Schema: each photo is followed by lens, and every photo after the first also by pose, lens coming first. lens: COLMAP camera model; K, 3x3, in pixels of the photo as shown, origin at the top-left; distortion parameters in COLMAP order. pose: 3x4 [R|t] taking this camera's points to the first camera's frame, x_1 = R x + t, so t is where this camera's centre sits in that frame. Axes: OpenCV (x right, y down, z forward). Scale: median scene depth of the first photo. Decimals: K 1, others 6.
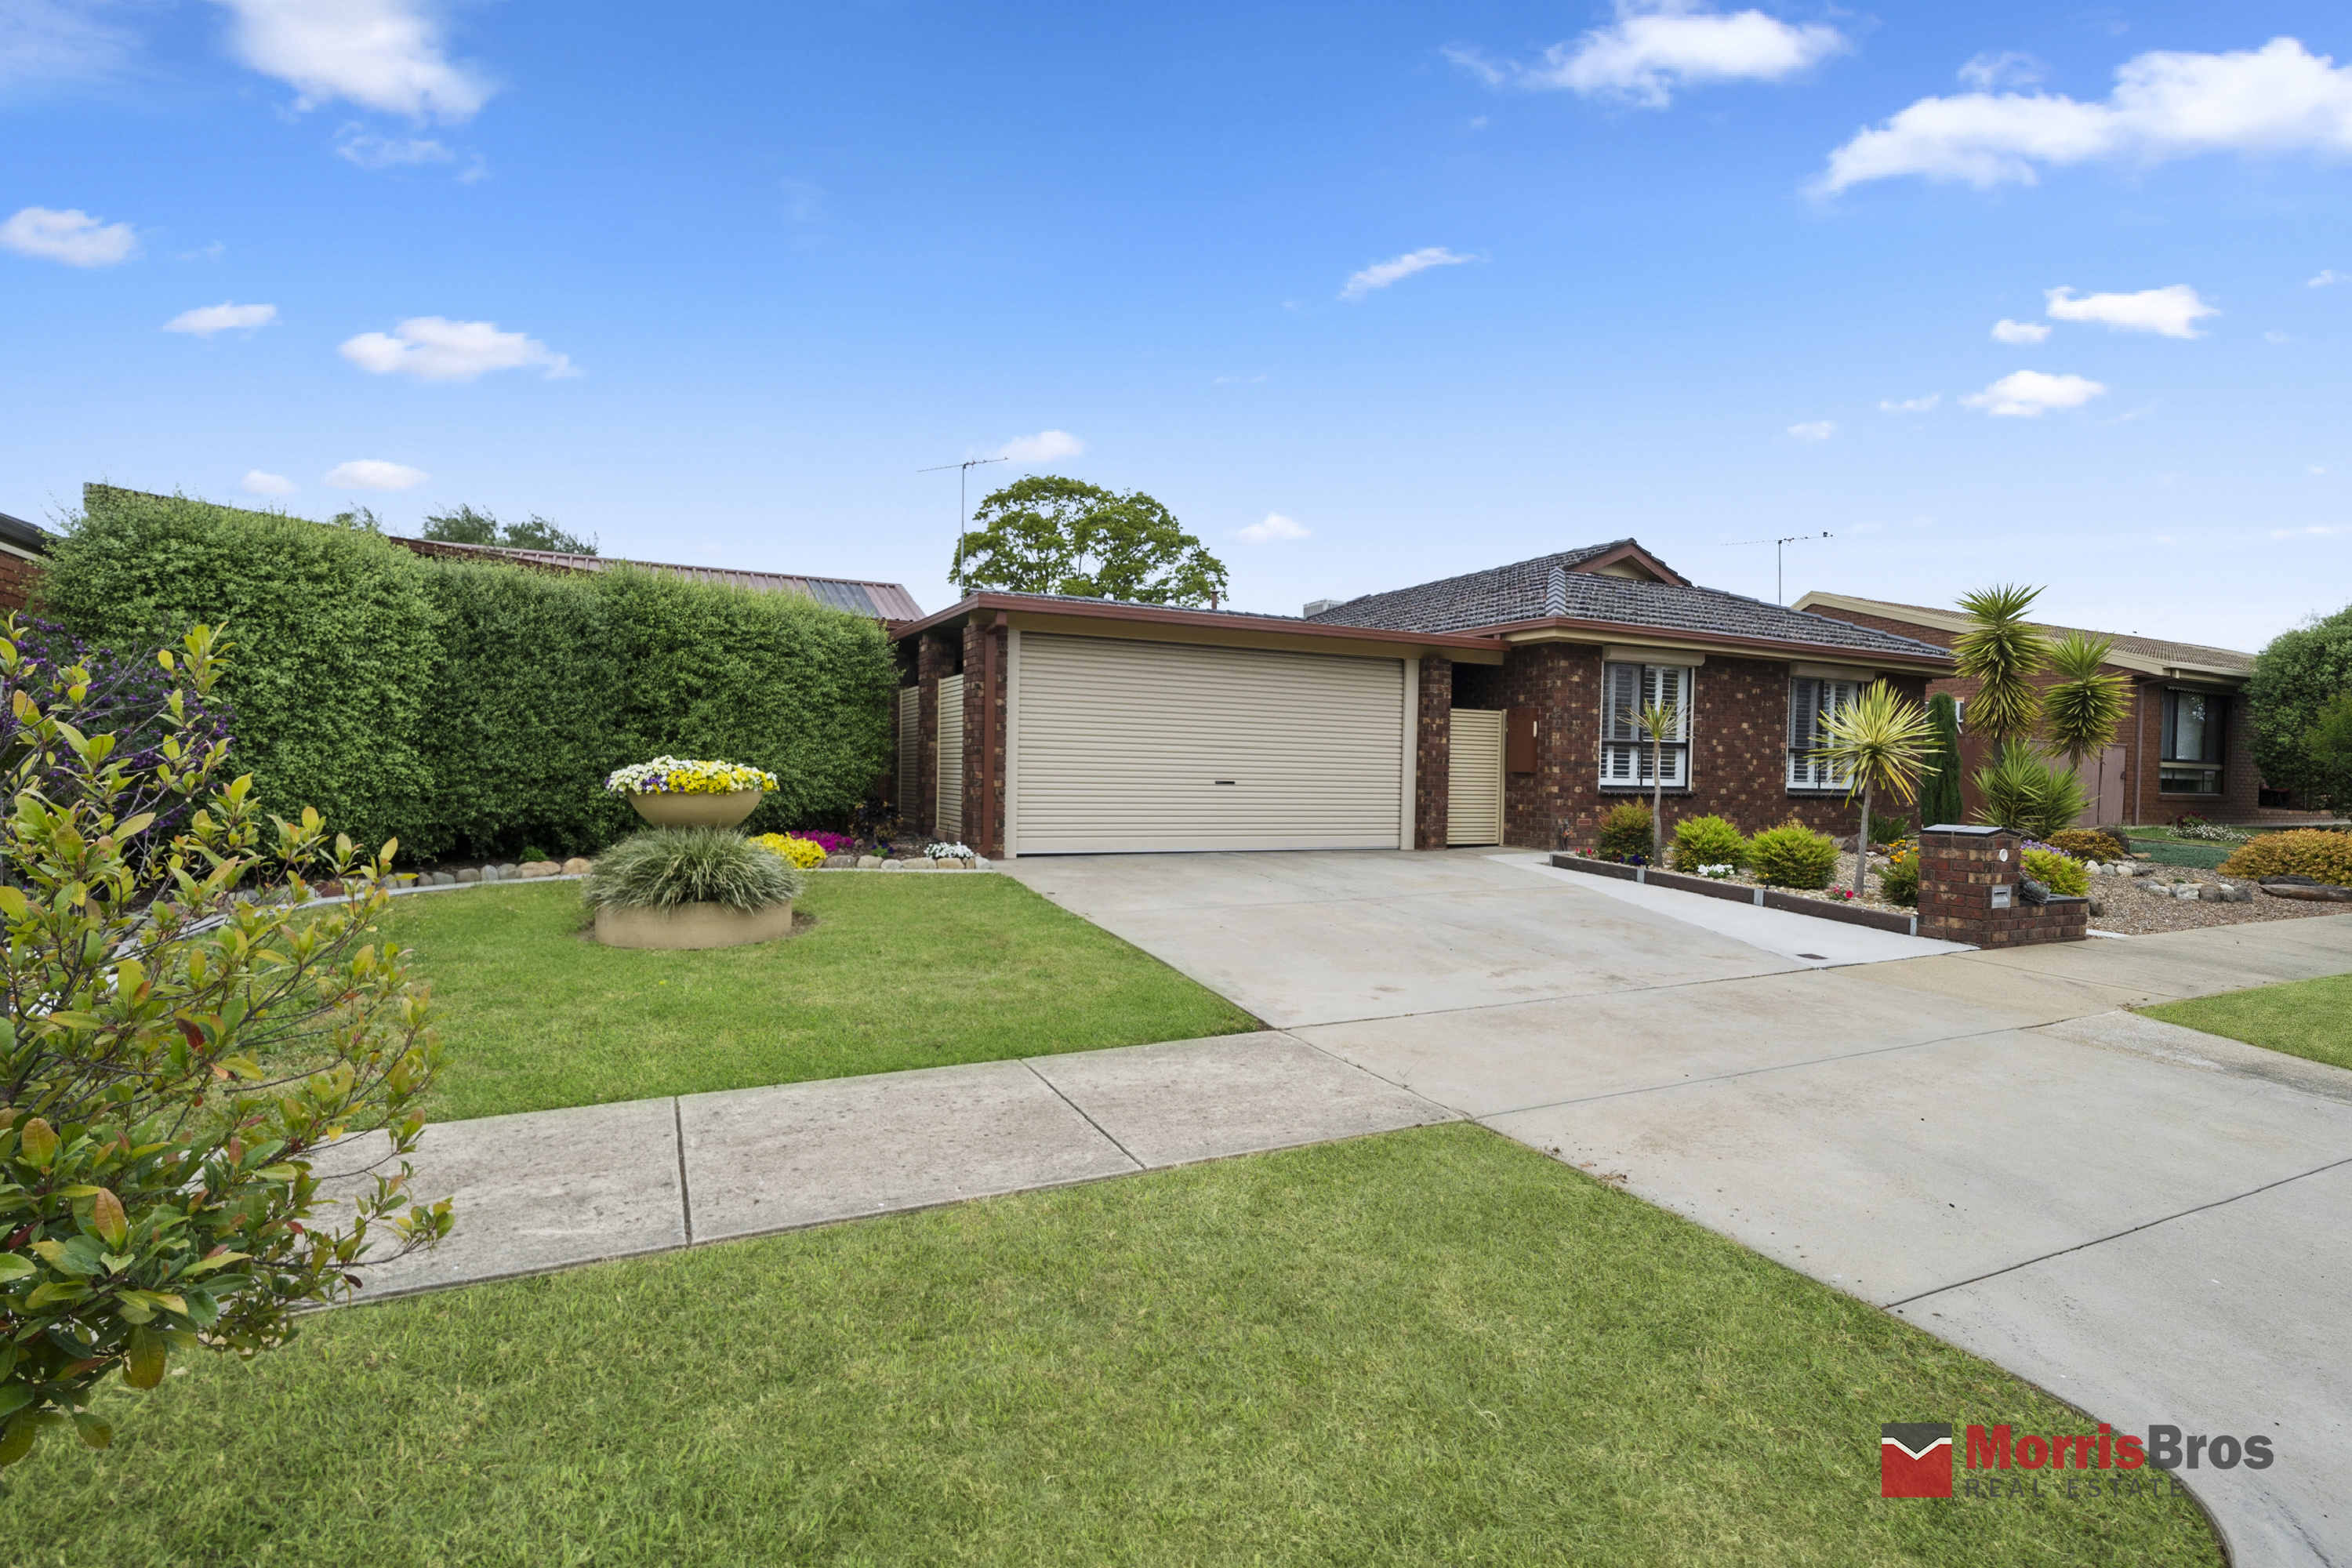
lens RADIAL K [[1130.7, 0, 1189.0], [0, 1130.7, 785.8], [0, 0, 1]] dist [0.000974, 0.000193]
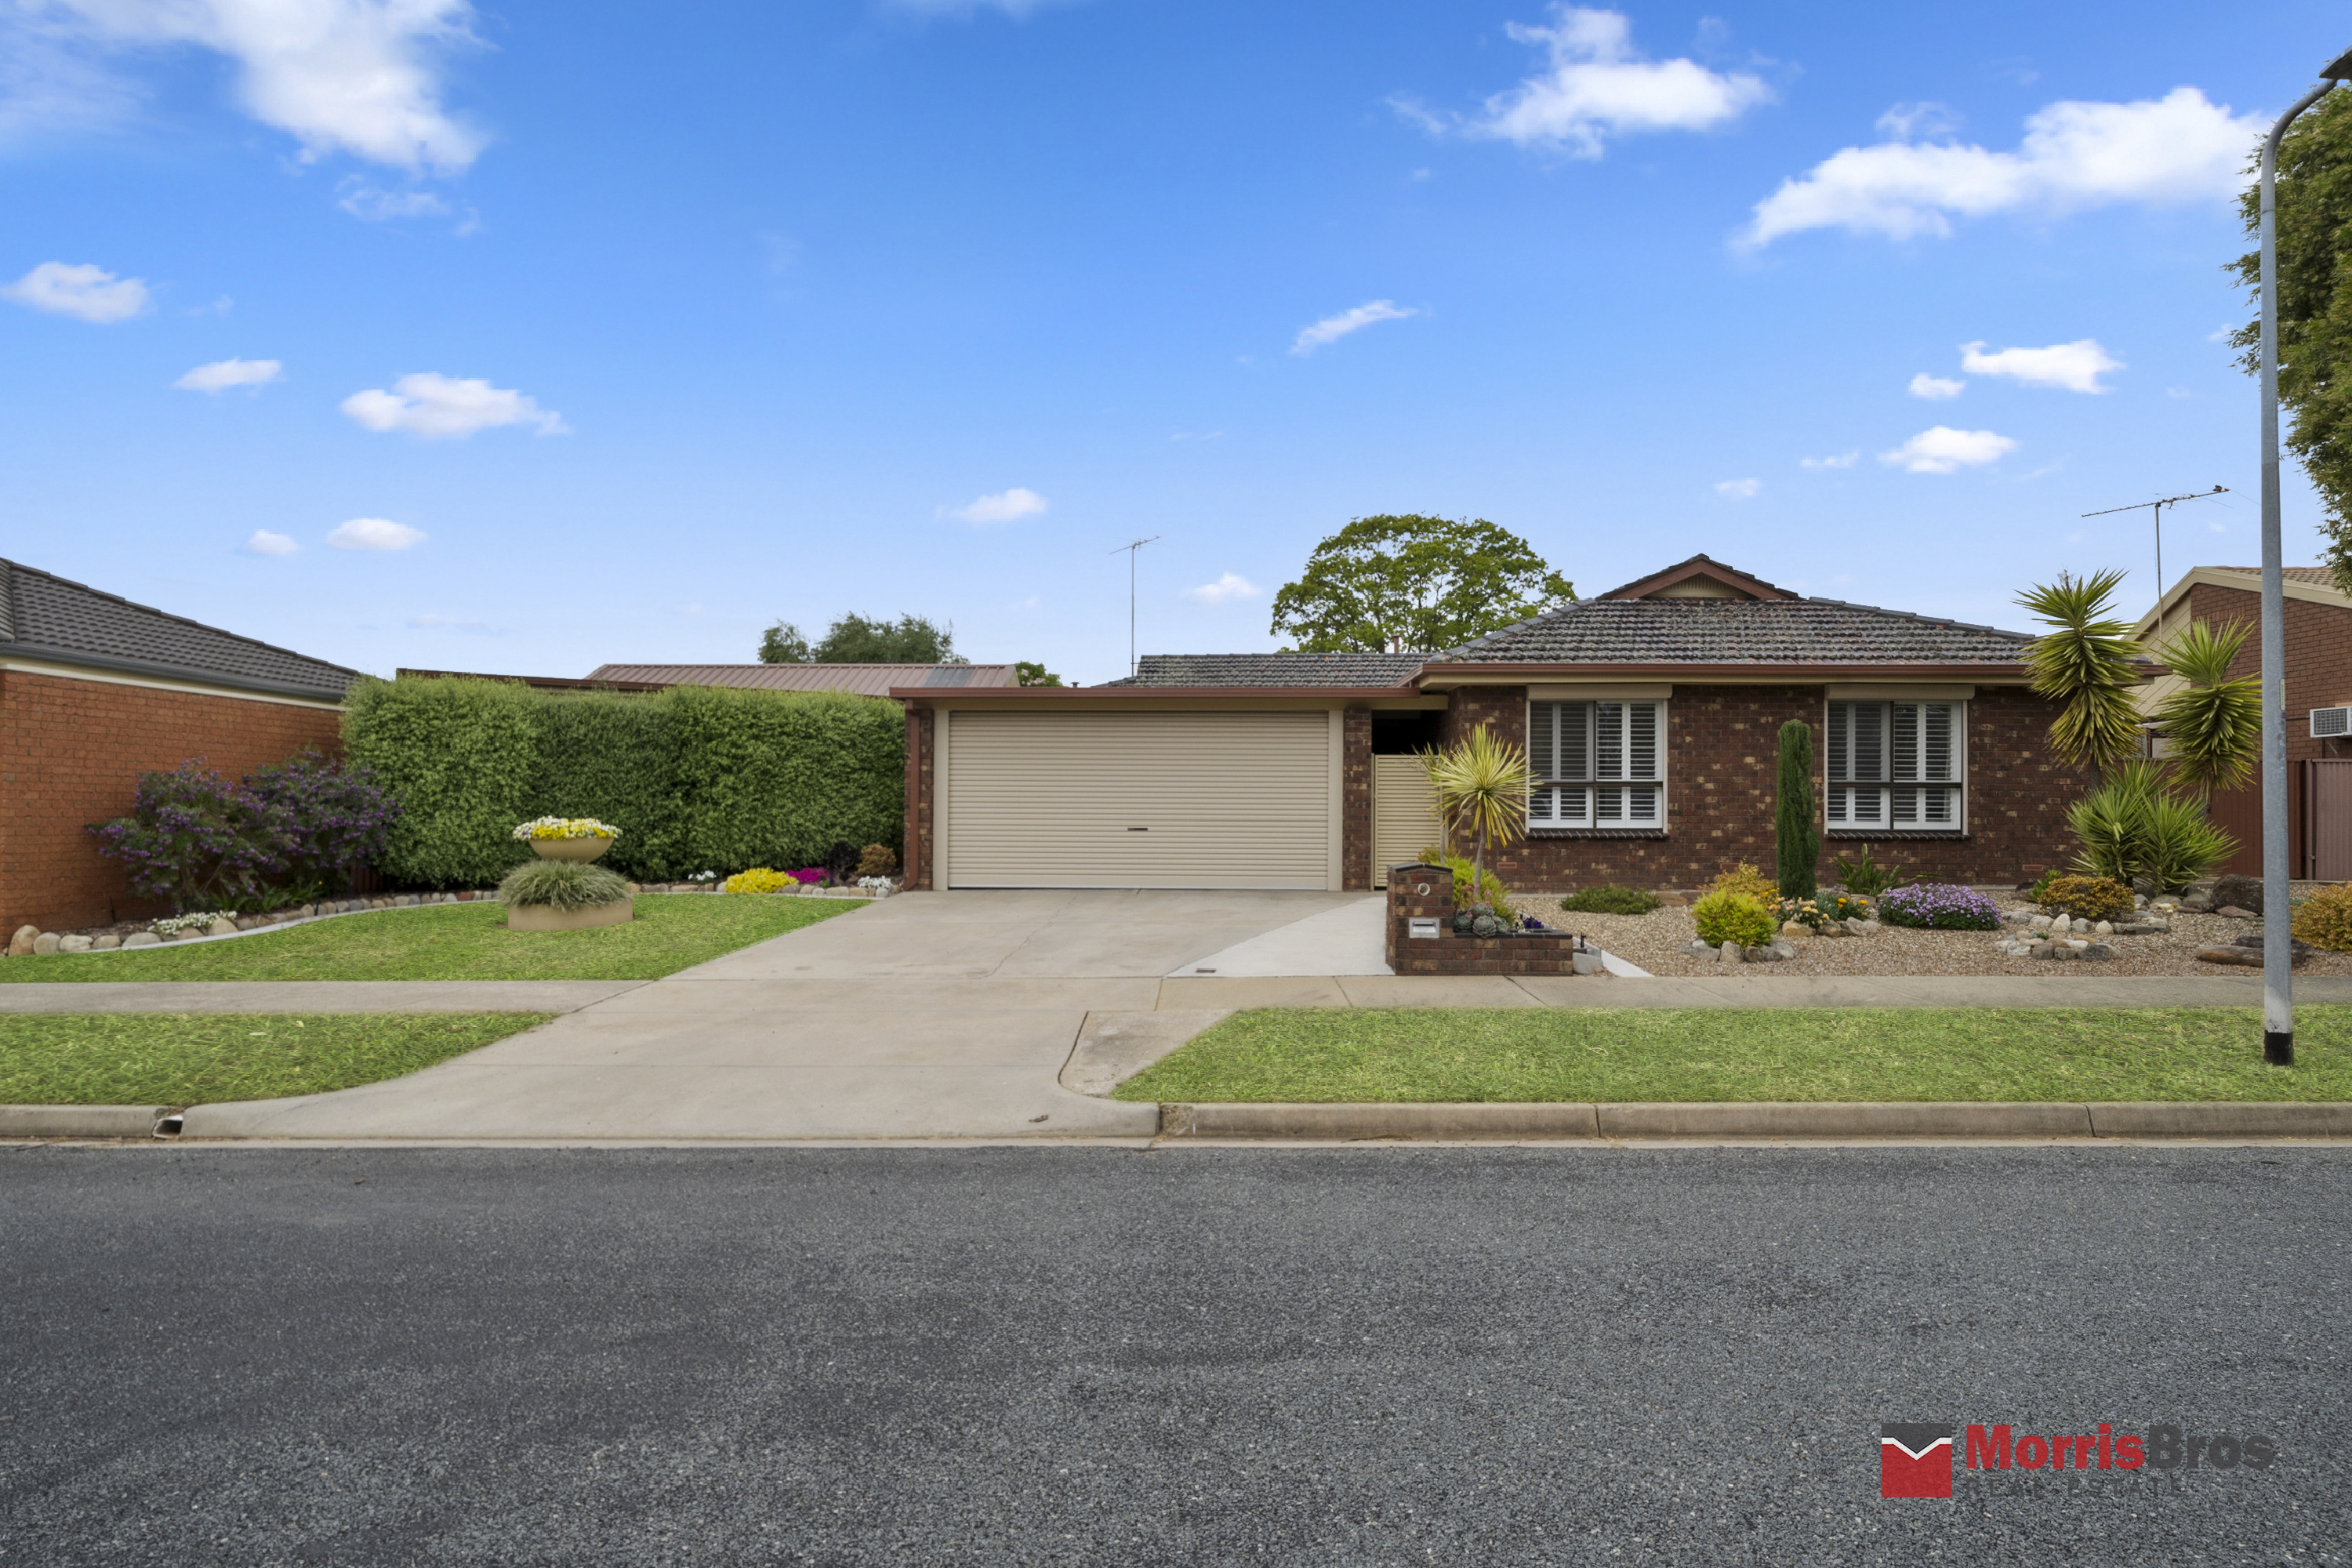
lens RADIAL K [[1263.2, 0, 1167.7], [0, 1263.2, 800.7], [0, 0, 1]] dist [-0.005167, -0.000126]
pose [[0.882059, -0.020410, -0.470697, 0.608254], [0.007449, 0.999540, -0.029383, 0.005717], [0.471080, 0.022411, 0.881806, -0.104900]]
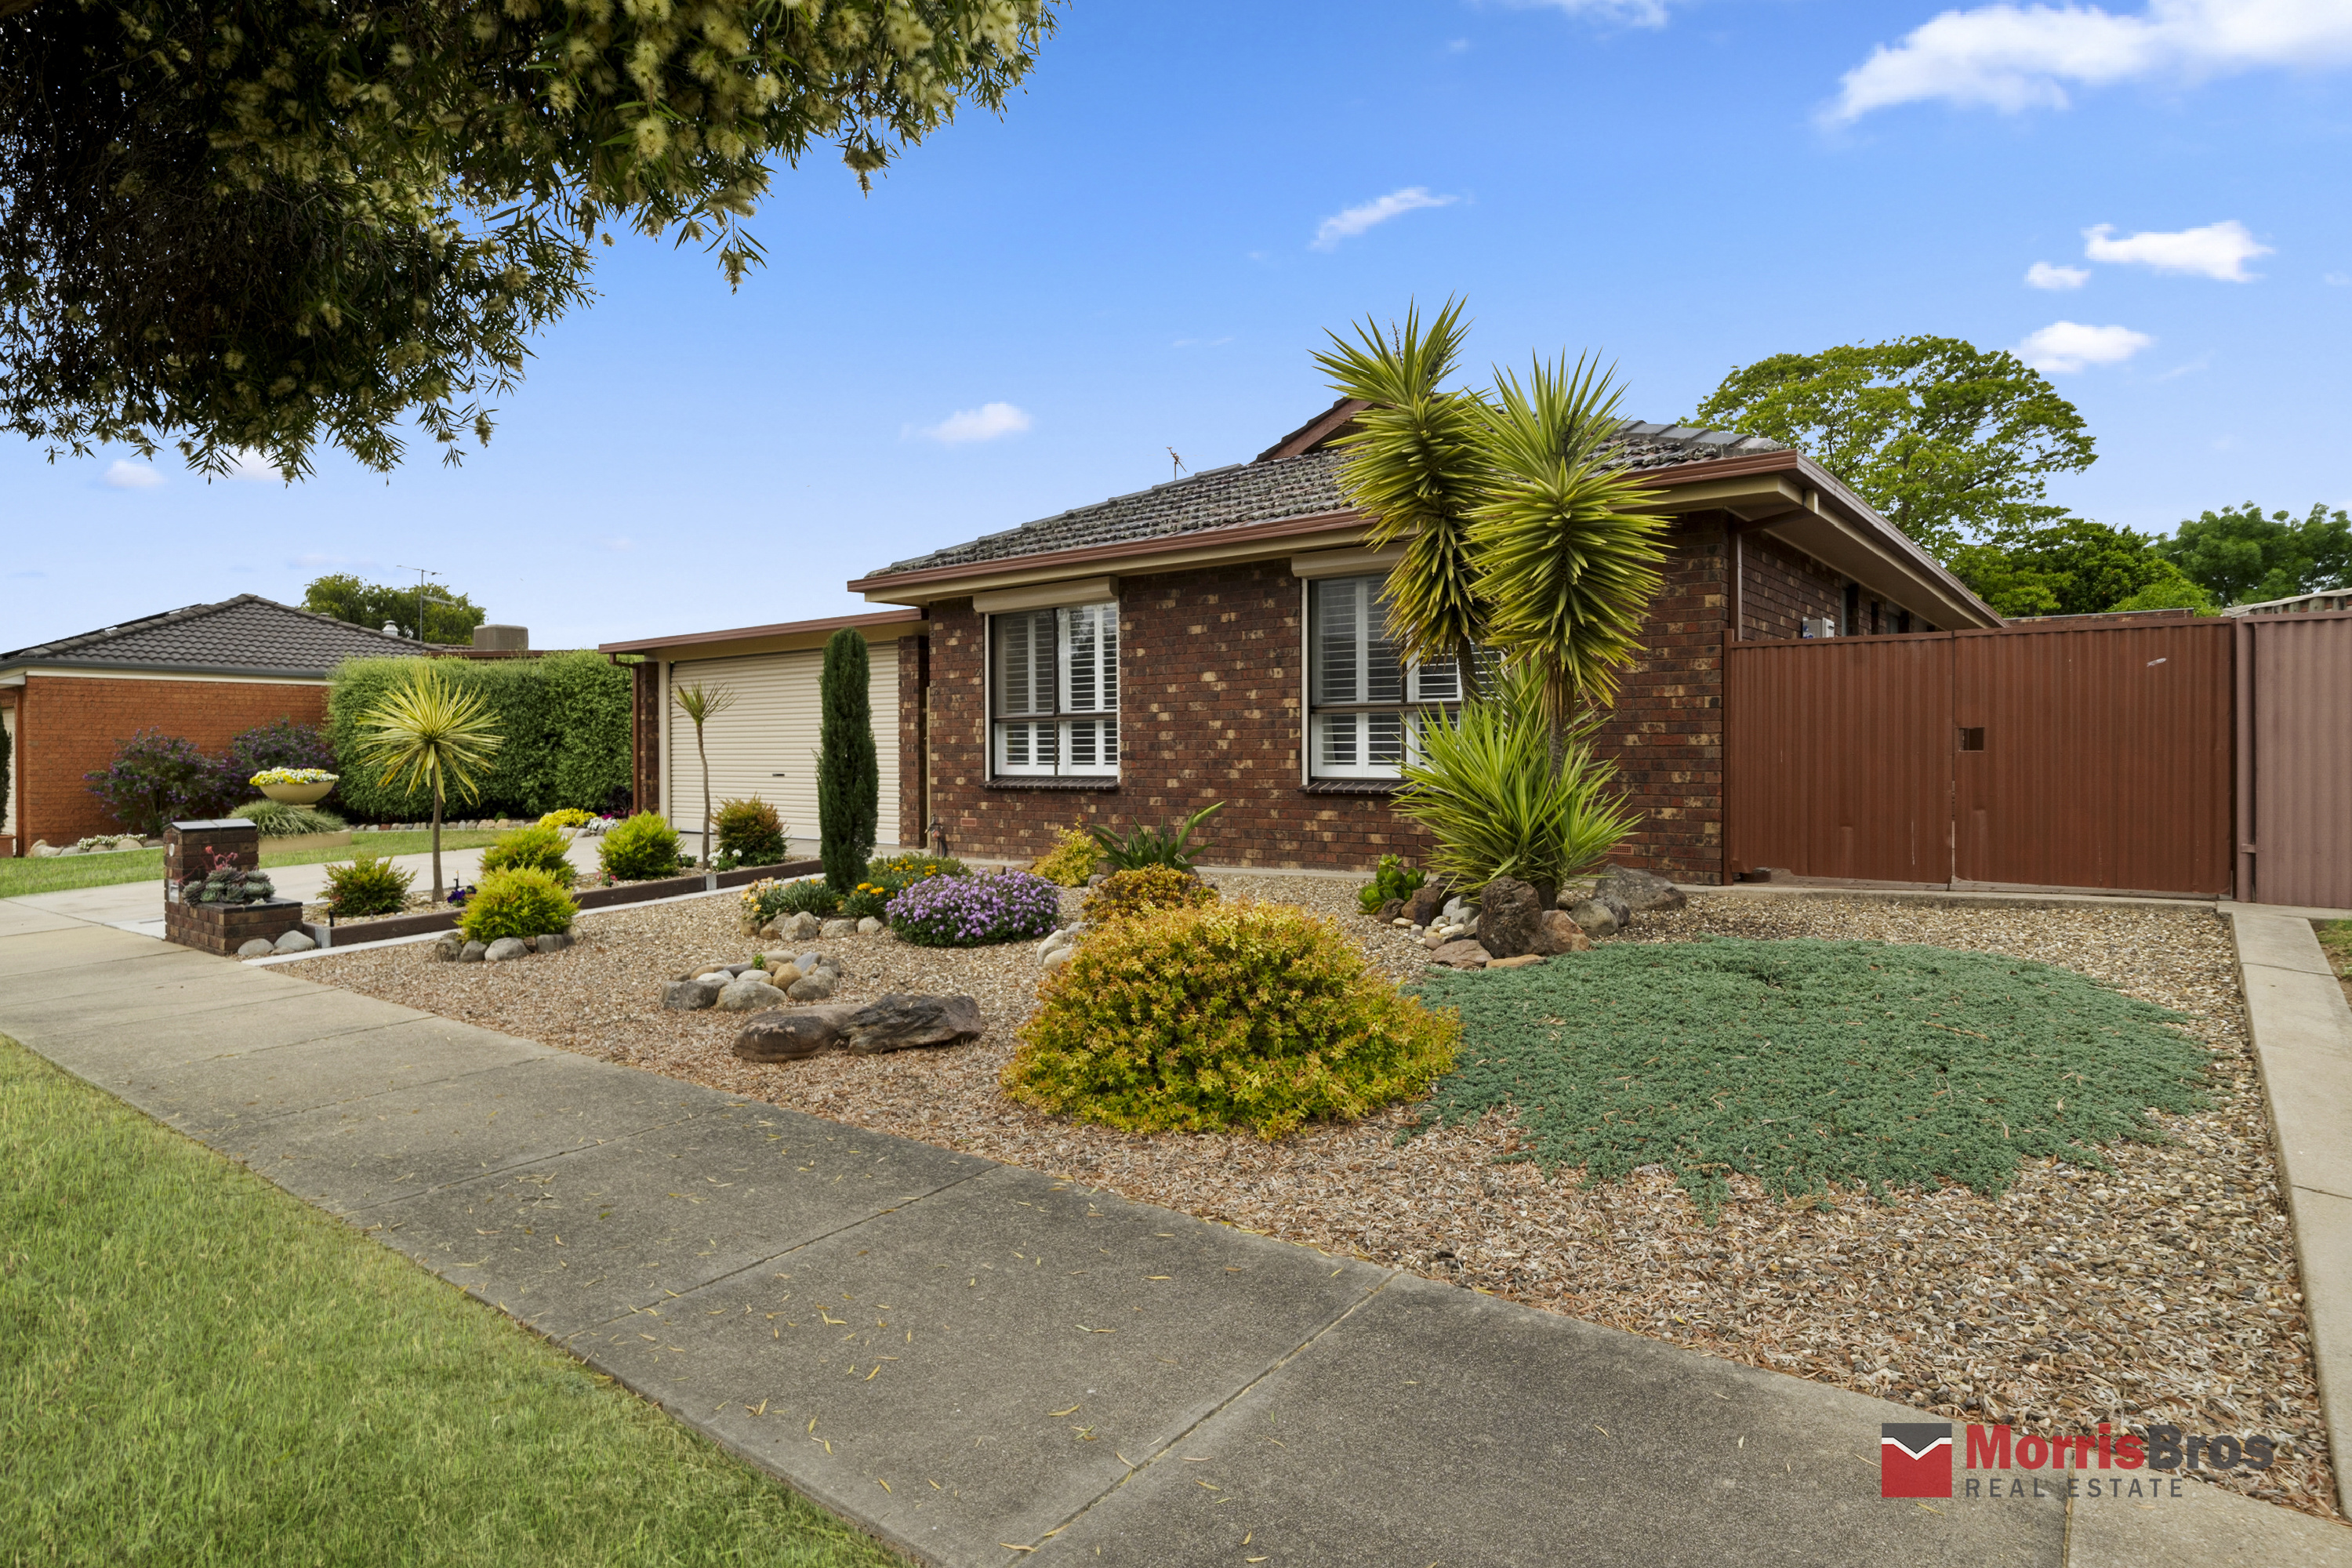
lens RADIAL K [[1263.2, 0, 1184.4], [0, 1263.2, 775.1], [0, 0, 1]] dist [-0.005167, -0.000126]
pose [[0.428762, -0.005748, -0.903399, 1.213416], [0.005000, 0.999980, -0.003989, 0.003353], [0.903403, -0.002807, 0.428782, 0.760268]]
